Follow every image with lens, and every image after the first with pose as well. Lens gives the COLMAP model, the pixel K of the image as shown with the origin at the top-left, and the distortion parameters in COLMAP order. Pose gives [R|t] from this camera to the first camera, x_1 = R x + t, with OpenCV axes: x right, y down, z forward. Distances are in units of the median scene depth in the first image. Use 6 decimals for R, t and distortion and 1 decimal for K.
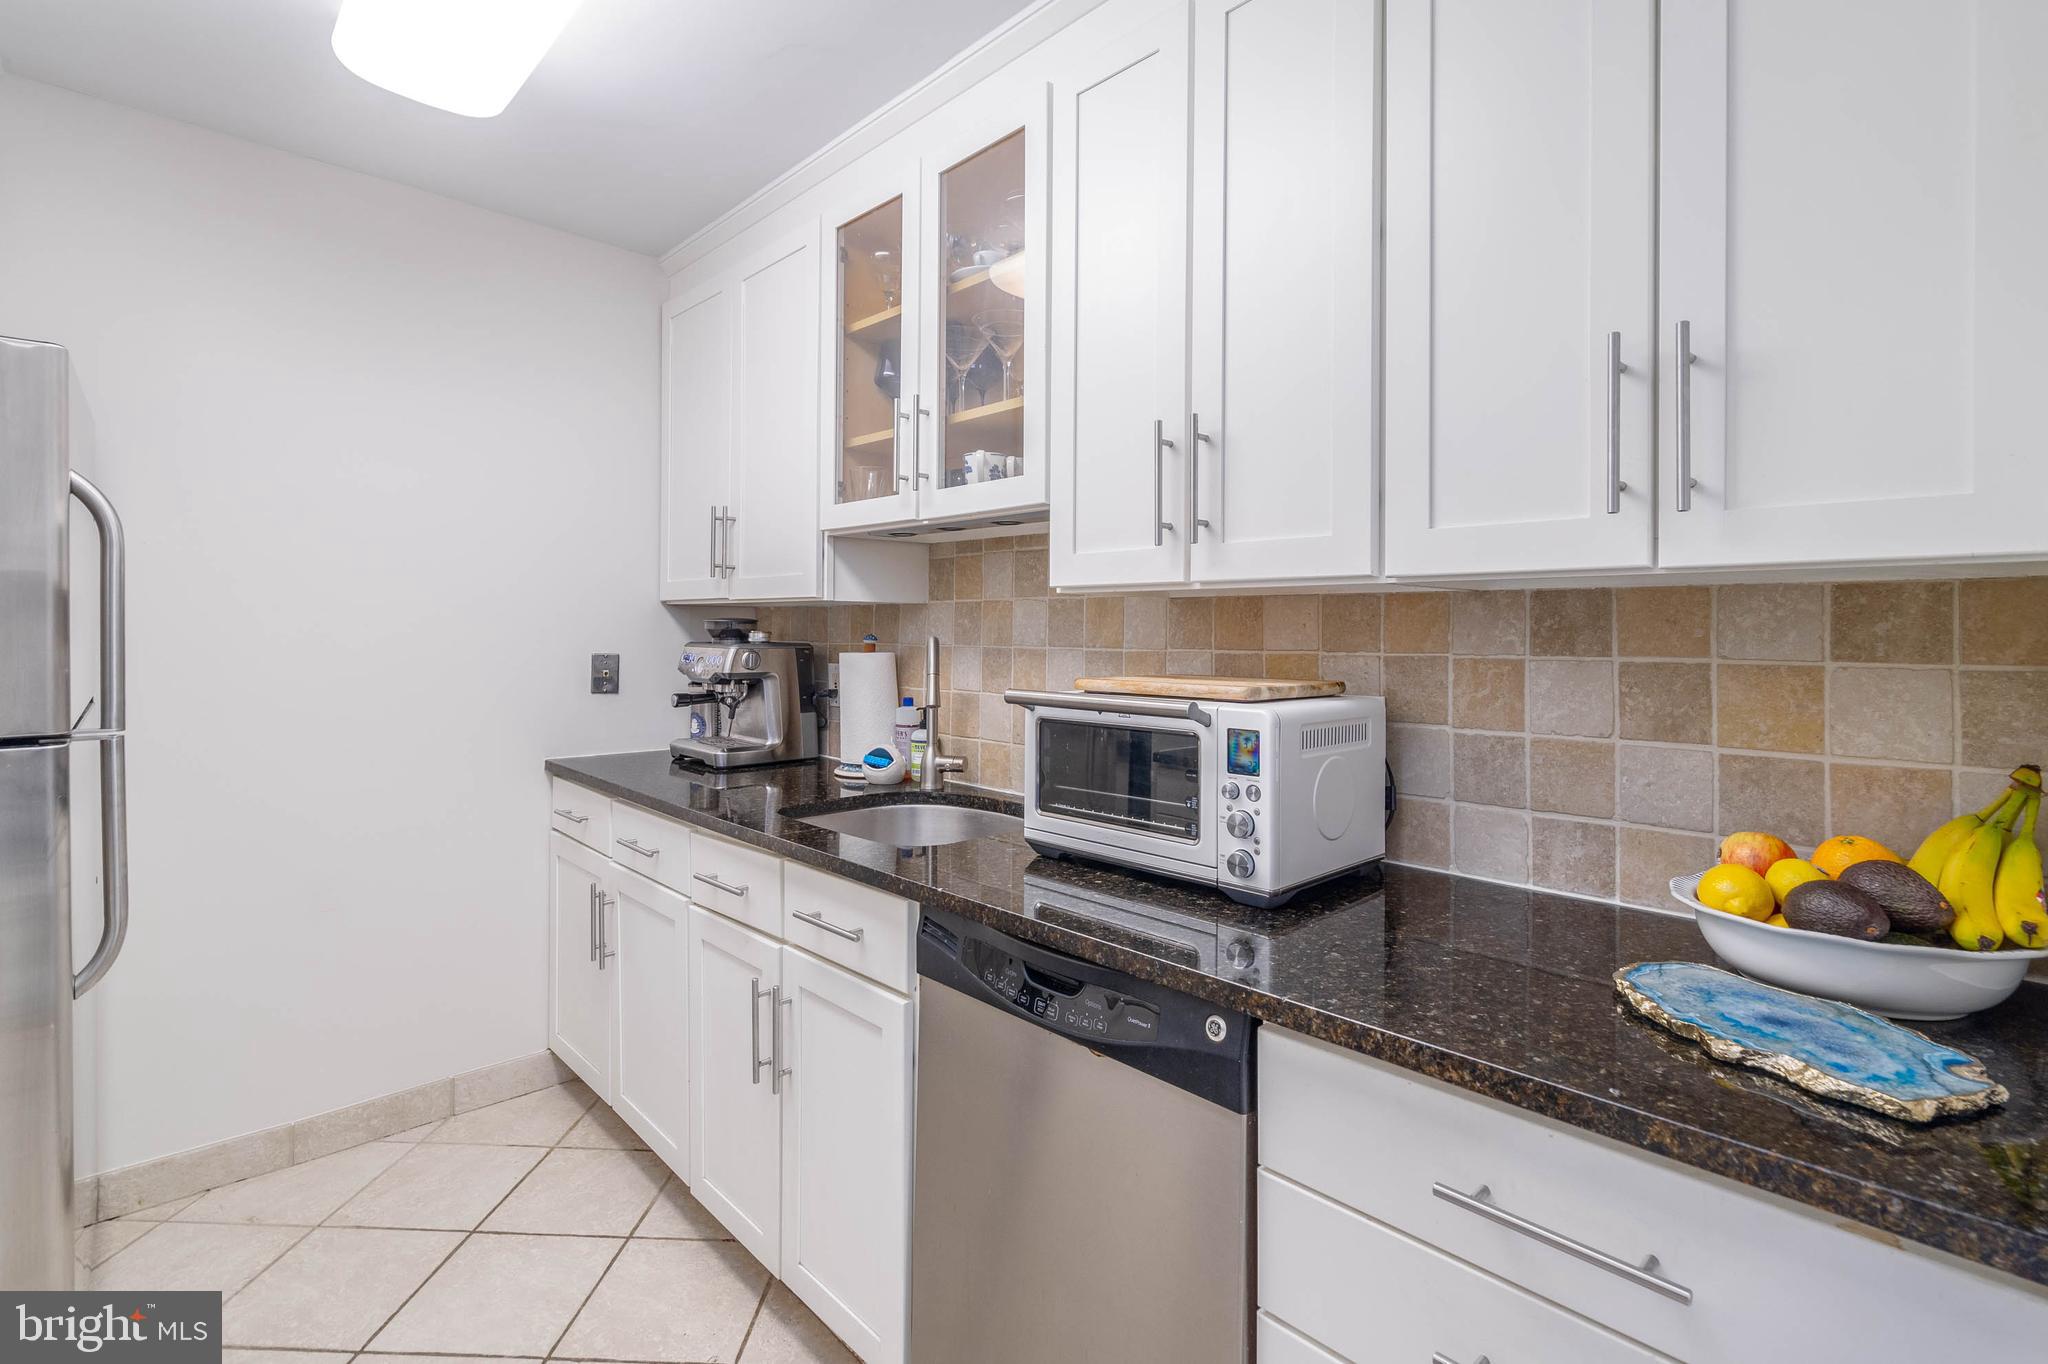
lens RADIAL K [[958.3, 0, 1021.7], [0, 958.3, 643.9], [0, 0, 1]] dist [0.000270, 0.000365]
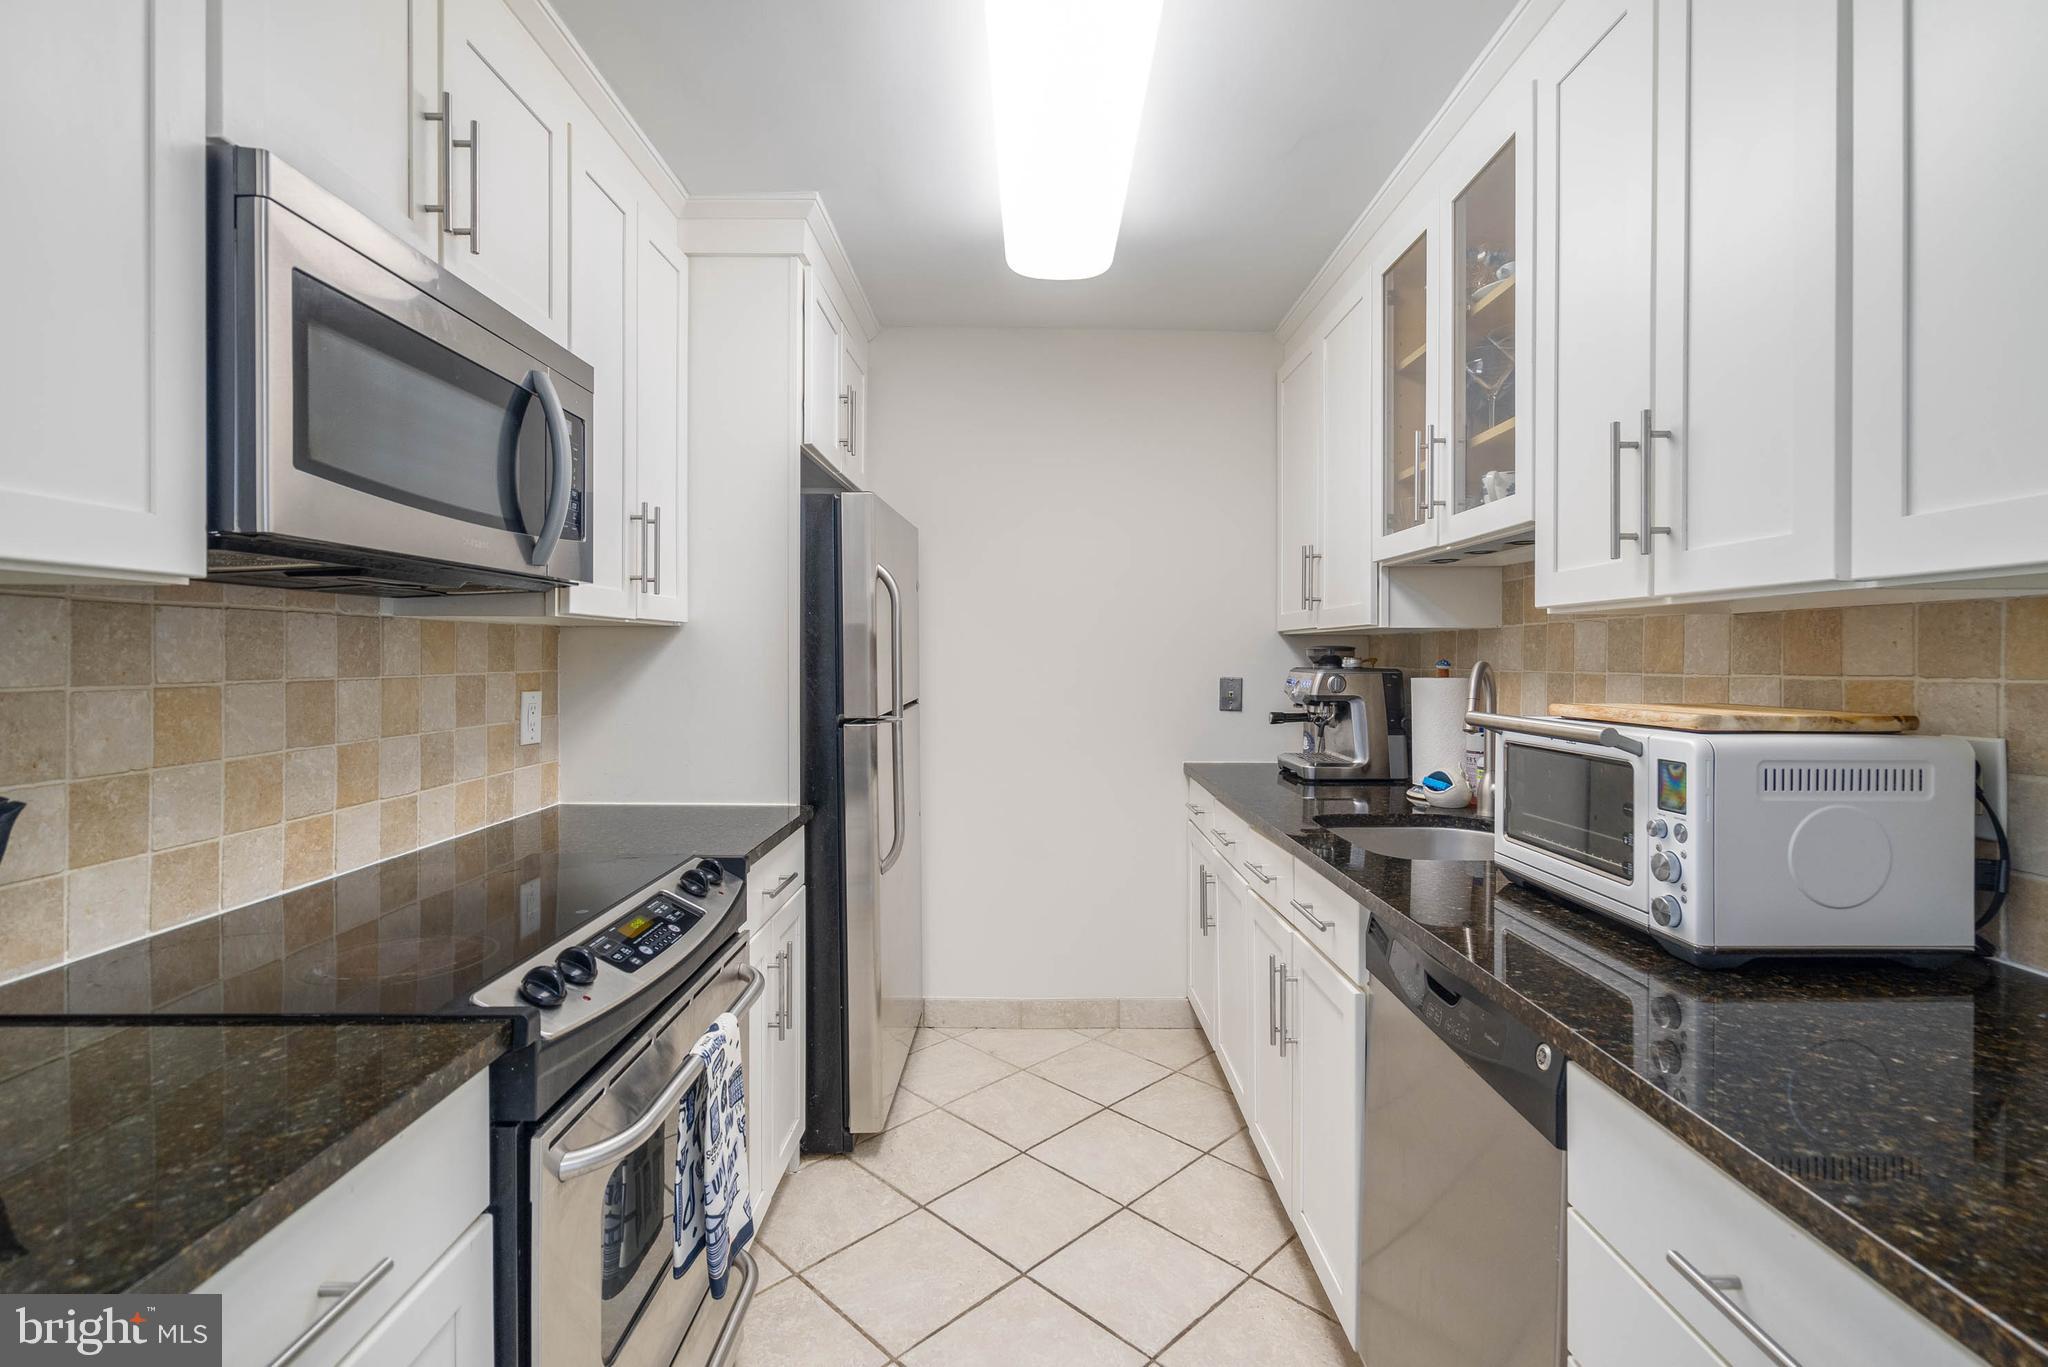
lens RADIAL K [[935.1, 0, 1024.0], [0, 935.1, 683.5], [0, 0, 1]] dist [0.002415, 0.000859]
pose [[0.730448, 0.013676, -0.682831, 0.289207], [-0.006525, 0.999894, 0.013046, 0.007466], [0.682937, -0.005074, 0.730460, -0.034776]]
